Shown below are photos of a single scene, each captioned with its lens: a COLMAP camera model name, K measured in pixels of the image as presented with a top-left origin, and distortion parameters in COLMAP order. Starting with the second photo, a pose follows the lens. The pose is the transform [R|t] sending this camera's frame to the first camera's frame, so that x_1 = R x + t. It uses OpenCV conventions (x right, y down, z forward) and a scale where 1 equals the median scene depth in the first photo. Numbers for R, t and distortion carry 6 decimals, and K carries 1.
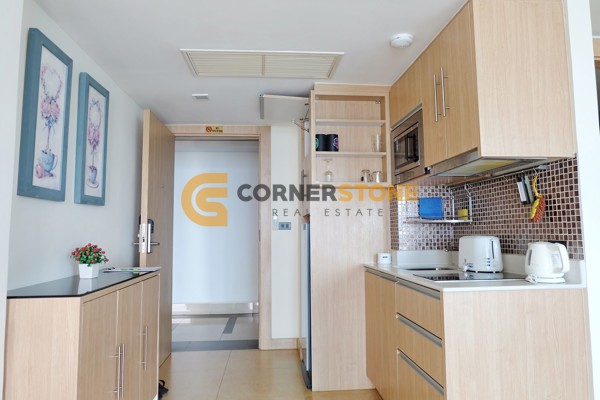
lens RADIAL K [[414.9, 0, 300.0], [0, 414.9, 200.0], [0, 0, 1]] dist [-0.005698, -0.000149]
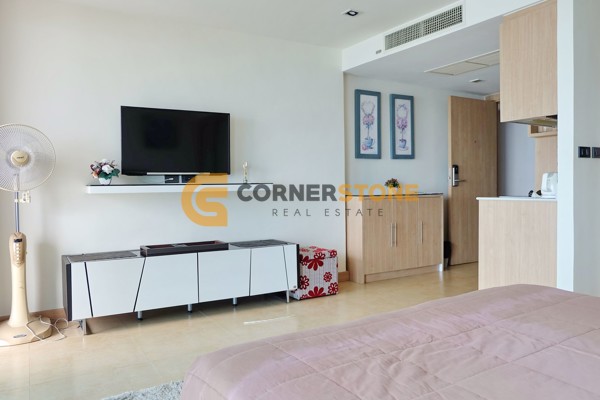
lens RADIAL K [[414.9, 0, 300.0], [0, 414.9, 200.0], [0, 0, 1]] dist [-0.005698, -0.000149]
pose [[0.458932, 0.038298, -0.887645, 1.230774], [0.074973, 0.993838, 0.081643, 0.008521], [0.885302, -0.104018, 0.453233, -0.411001]]
